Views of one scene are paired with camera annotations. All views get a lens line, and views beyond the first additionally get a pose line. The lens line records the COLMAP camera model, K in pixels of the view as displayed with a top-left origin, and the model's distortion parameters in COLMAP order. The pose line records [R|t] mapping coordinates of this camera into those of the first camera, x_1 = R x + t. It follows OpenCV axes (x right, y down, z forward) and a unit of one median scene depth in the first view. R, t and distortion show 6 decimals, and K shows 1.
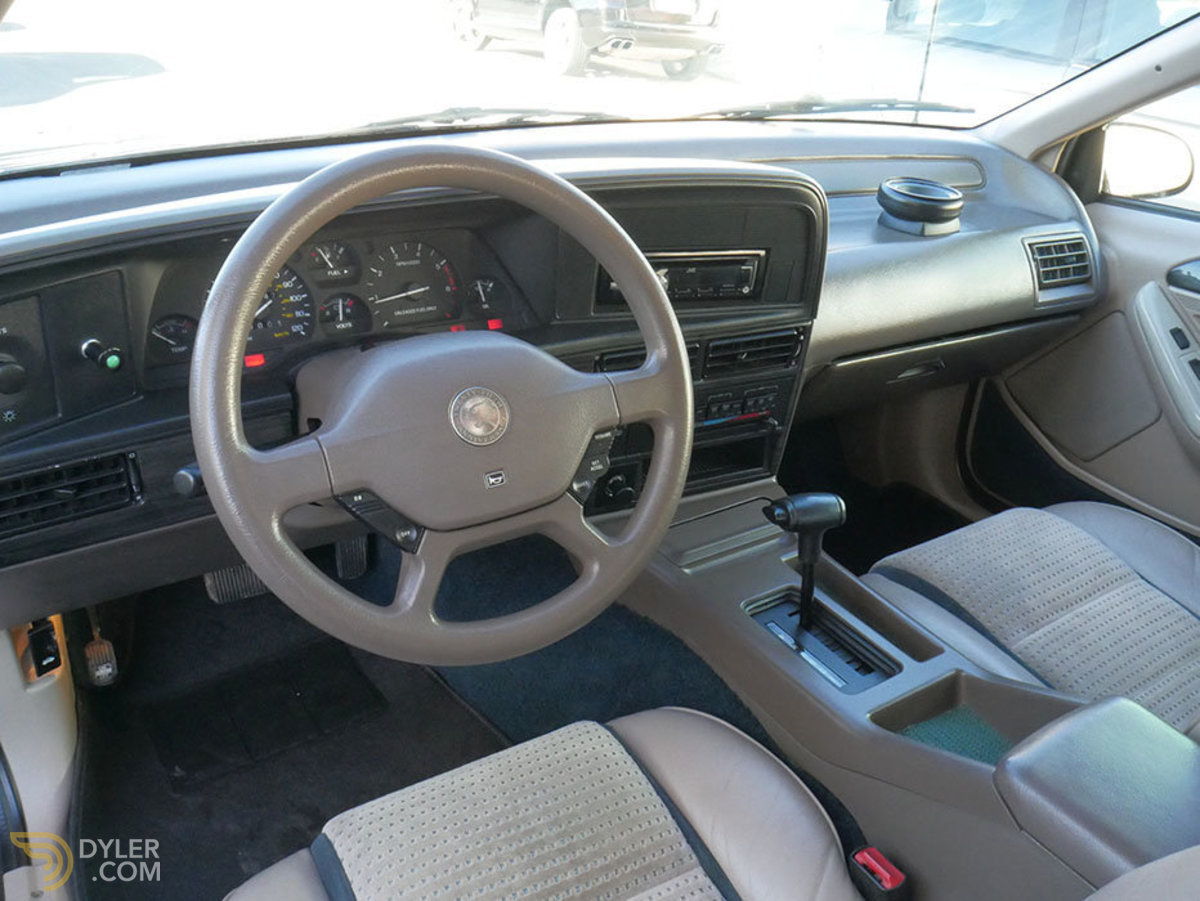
lens RADIAL K [[966.0, 0, 649.1], [0, 966.0, 455.9], [0, 0, 1]] dist [-0.019385, -0.005194]
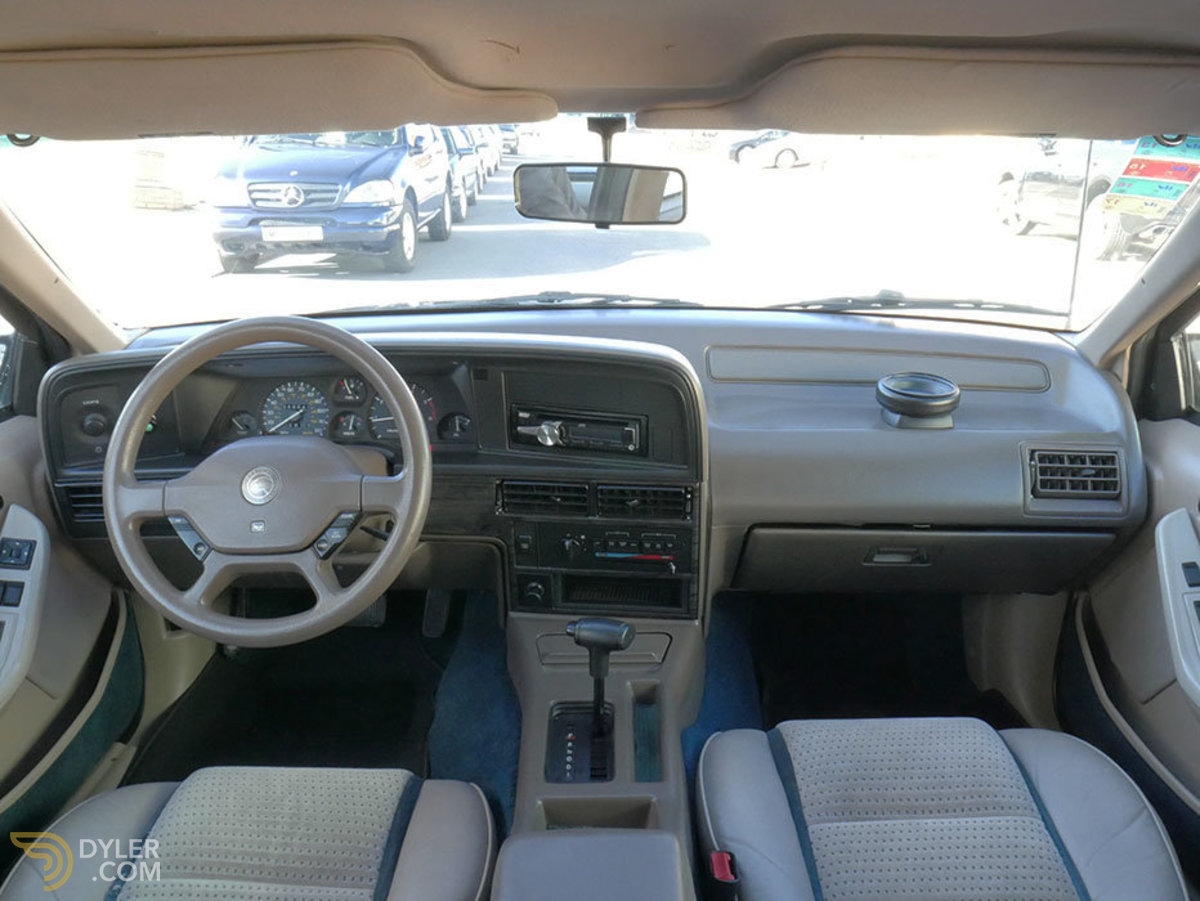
lens RADIAL K [[966.0, 0, 631.4], [0, 966.0, 493.2], [0, 0, 1]] dist [-0.019385, -0.005194]
pose [[0.847716, 0.145152, -0.510204, 0.535419], [-0.211958, 0.974400, -0.074958, -0.019522], [0.486262, 0.171685, 0.856781, -0.014360]]
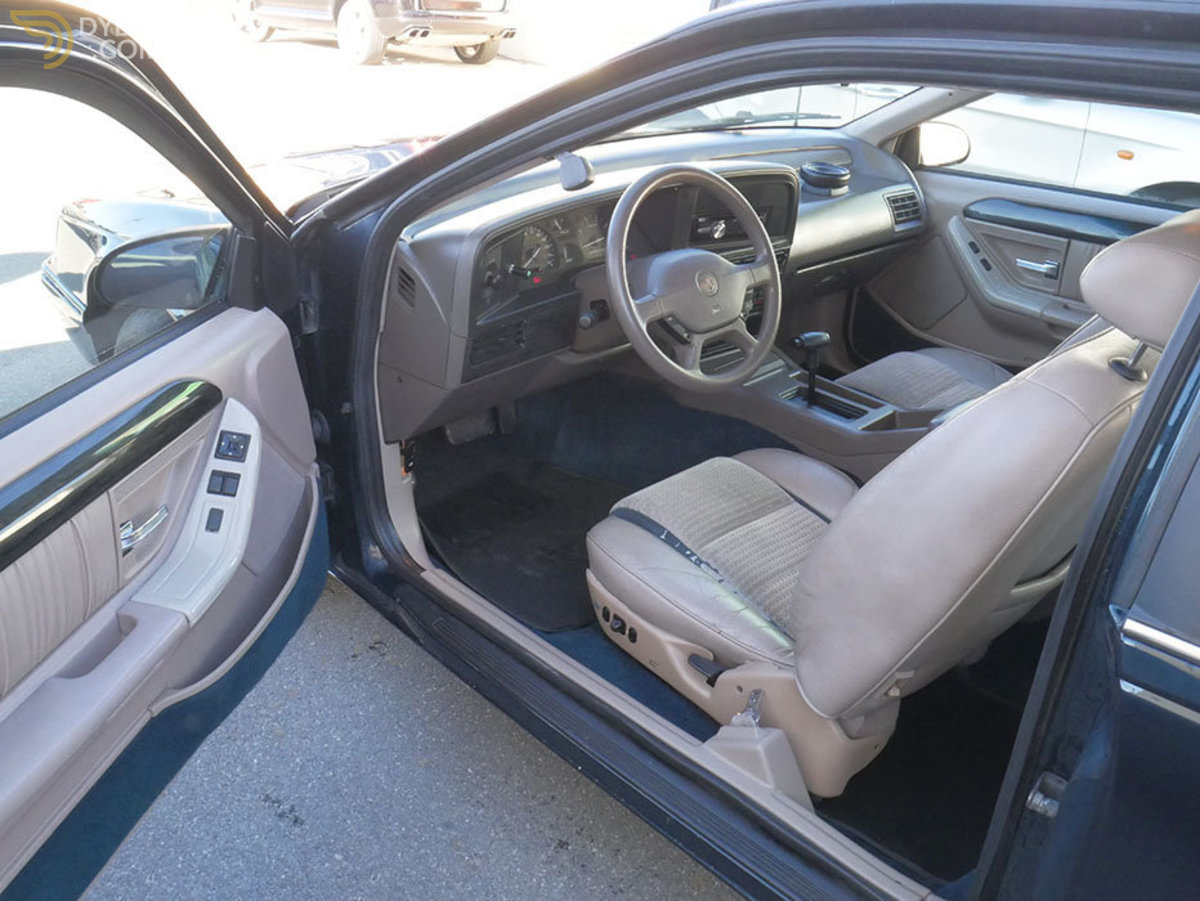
lens RADIAL K [[966.0, 0, 640.5], [0, 966.0, 446.5], [0, 0, 1]] dist [-0.019385, -0.005194]
pose [[0.978005, -0.104204, 0.180687, -0.372392], [0.102031, 0.994553, 0.021306, 0.132063], [-0.181923, -0.002402, 0.983310, -0.576779]]
